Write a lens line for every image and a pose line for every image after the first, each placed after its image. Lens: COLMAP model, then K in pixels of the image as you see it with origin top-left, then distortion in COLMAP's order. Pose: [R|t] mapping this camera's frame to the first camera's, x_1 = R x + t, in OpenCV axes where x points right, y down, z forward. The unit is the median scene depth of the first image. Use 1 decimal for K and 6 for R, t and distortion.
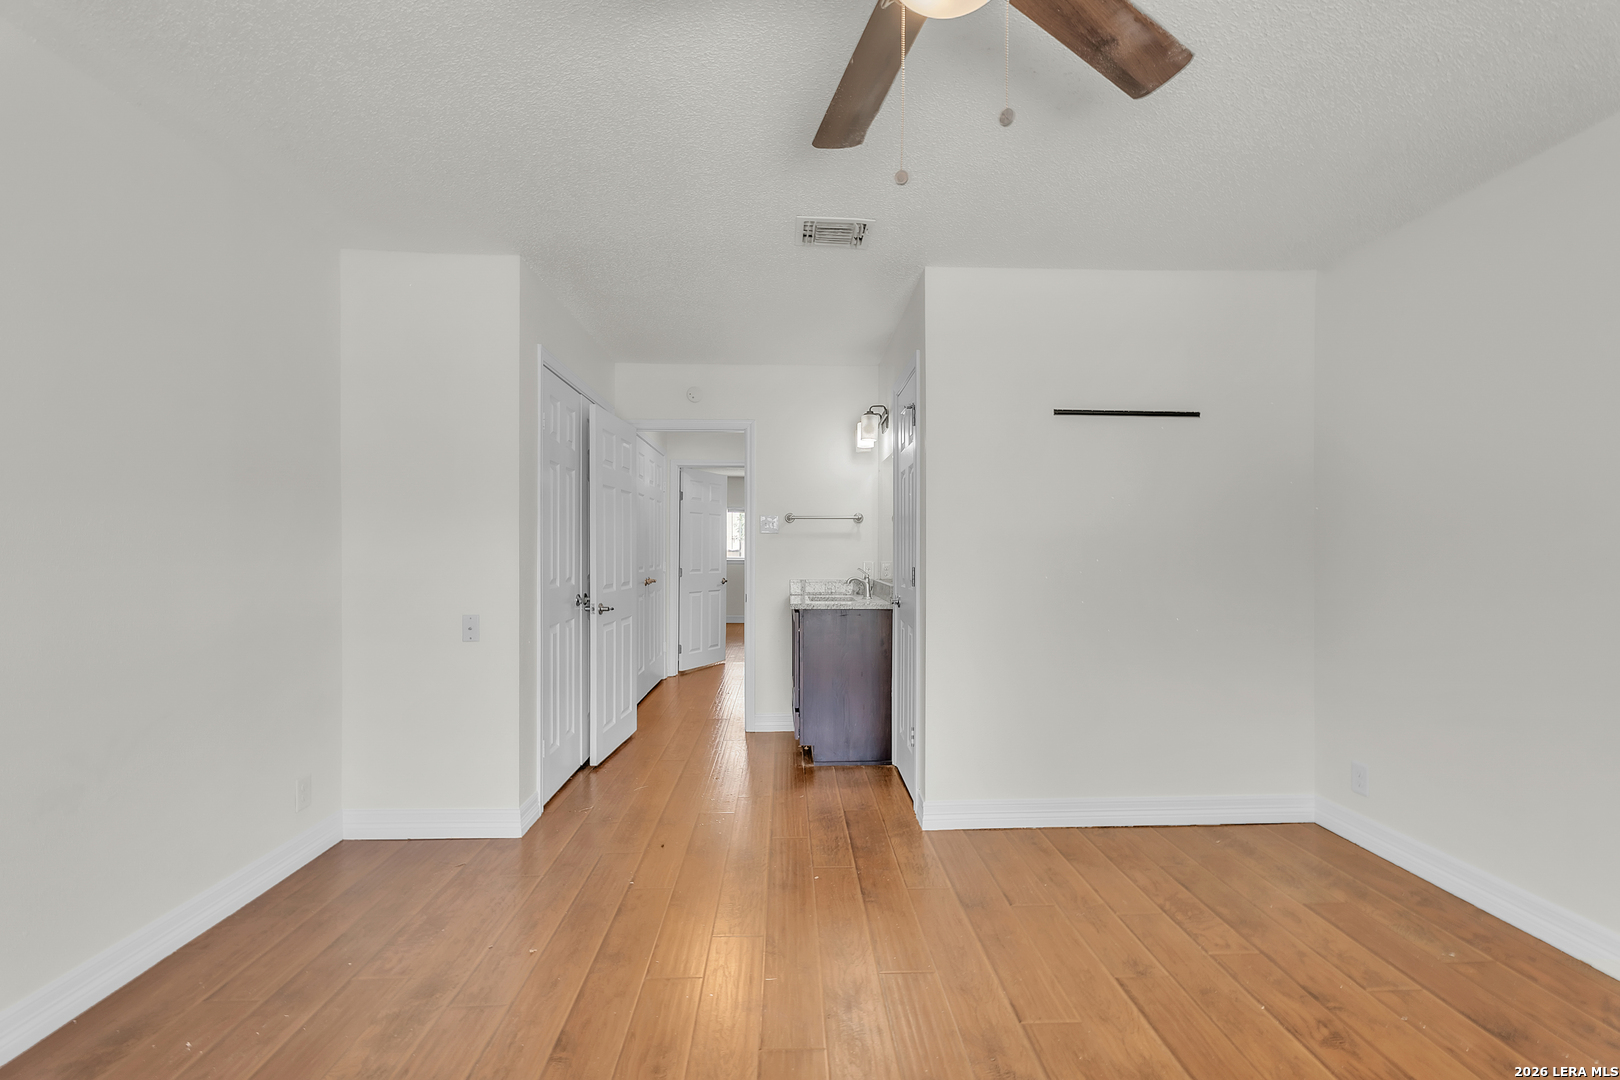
lens RADIAL K [[679.2, 0, 813.9], [0, 679.2, 551.4], [0, 0, 1]] dist [0.001949, 0.000155]
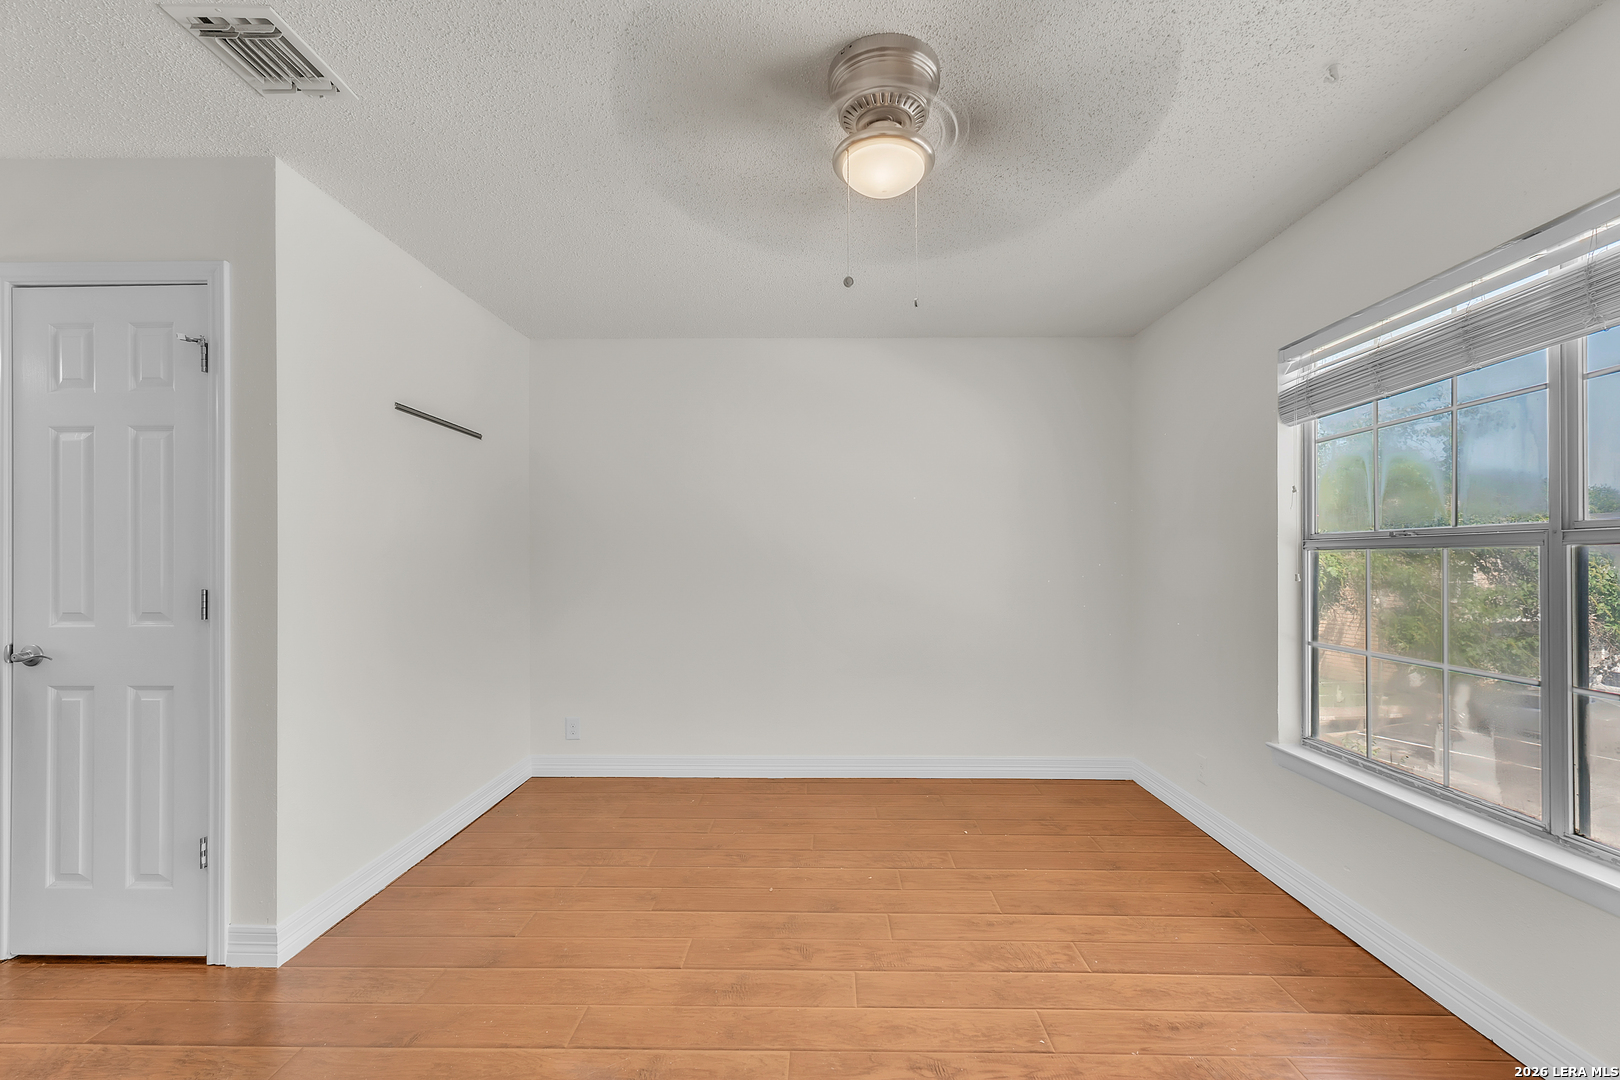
lens RADIAL K [[681.6, 0, 806.9], [0, 681.6, 559.6], [0, 0, 1]] dist [0.000156, 0.000247]
pose [[0.067380, -0.002984, 0.997723, -0.491949], [0.005435, 0.999982, 0.002624, -0.005064], [-0.997713, 0.005246, 0.067395, 0.409060]]
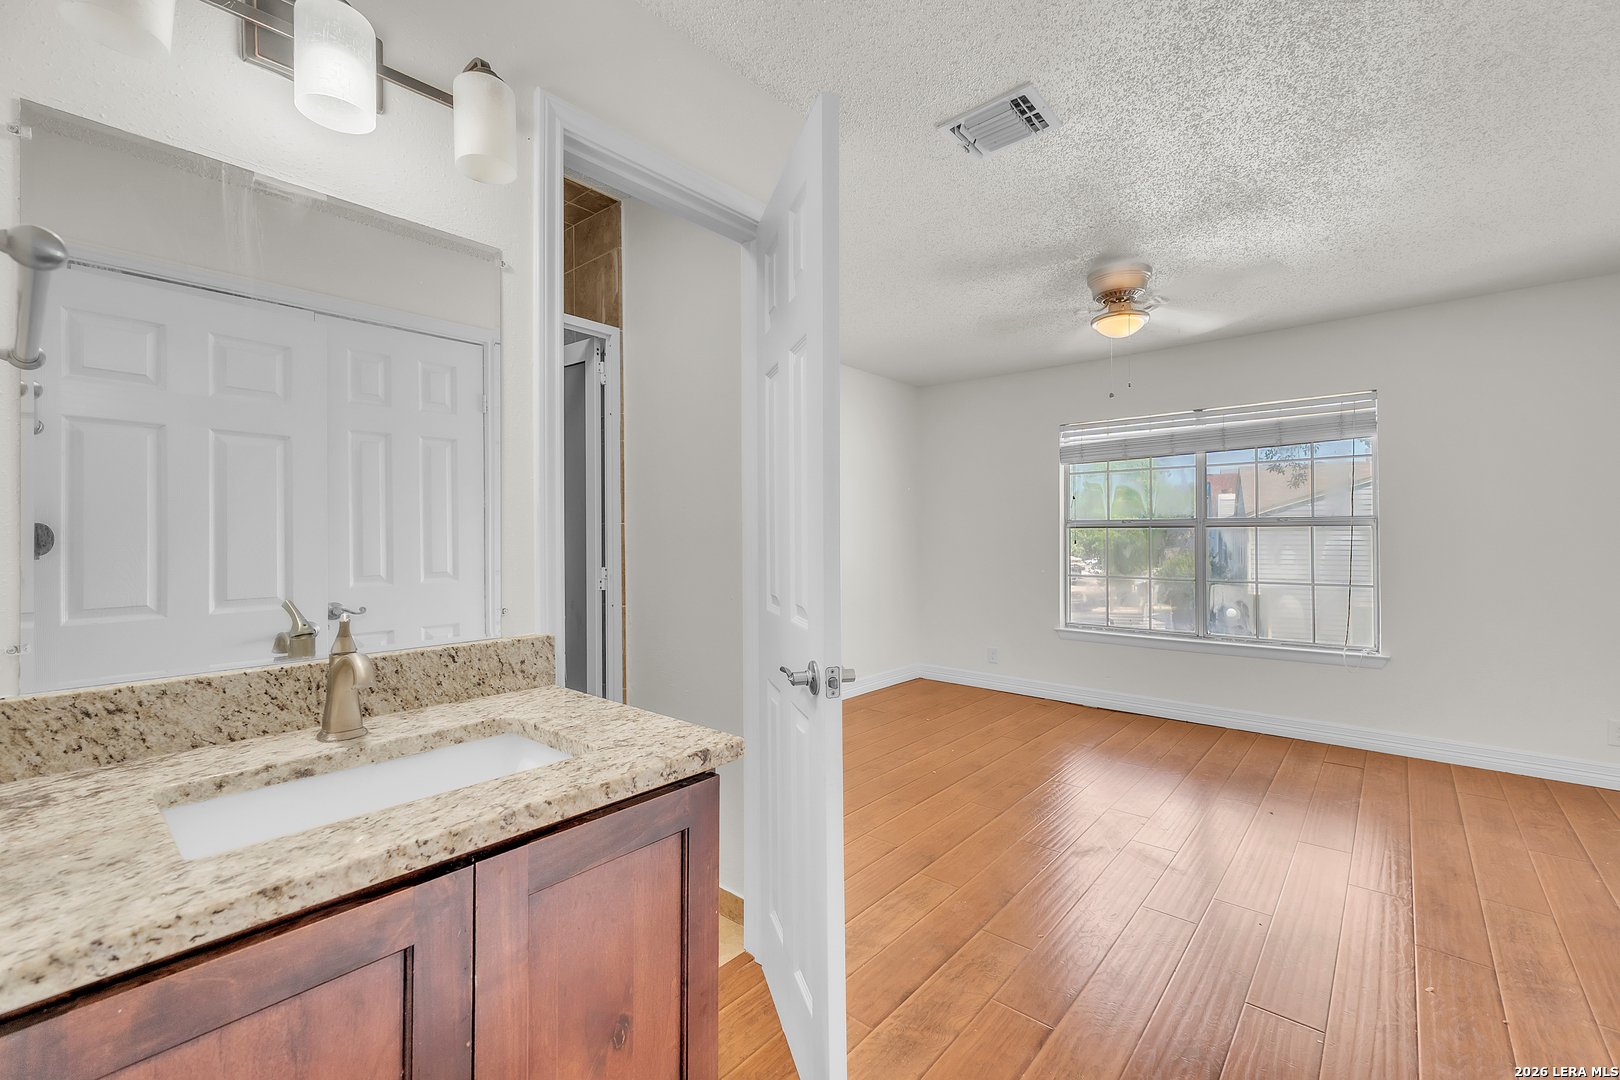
lens RADIAL K [[686.5, 0, 812.2], [0, 686.5, 529.5], [0, 0, 1]] dist [0.002532, 0.000284]
pose [[-0.726682, 0.002183, 0.686971, -0.310413], [0.002608, 0.999997, -0.000419, -0.008879], [-0.686969, 0.001487, -0.726685, 1.498885]]
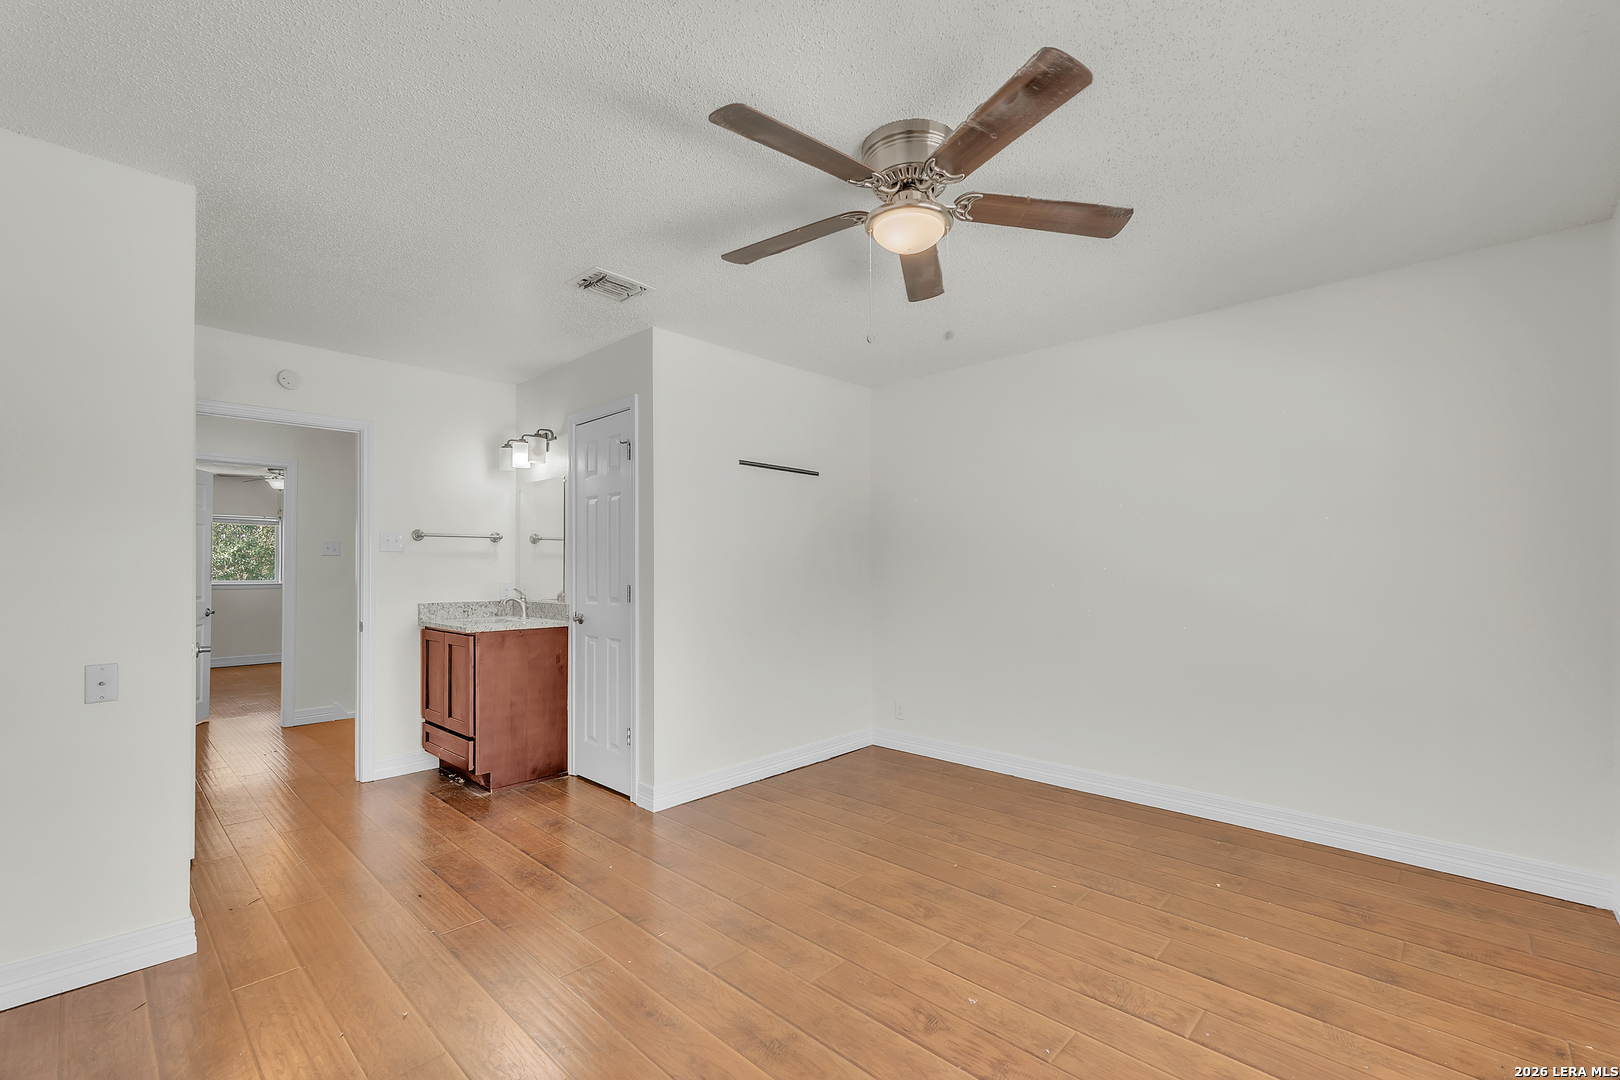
lens RADIAL K [[688.4, 0, 807.3], [0, 688.4, 563.4], [0, 0, 1]] dist [-0.001261, -0.000041]
pose [[0.723379, -0.000612, 0.690450, -0.453988], [0.005873, 0.999969, -0.005266, -0.005842], [-0.690426, 0.007864, 0.723361, -0.030708]]
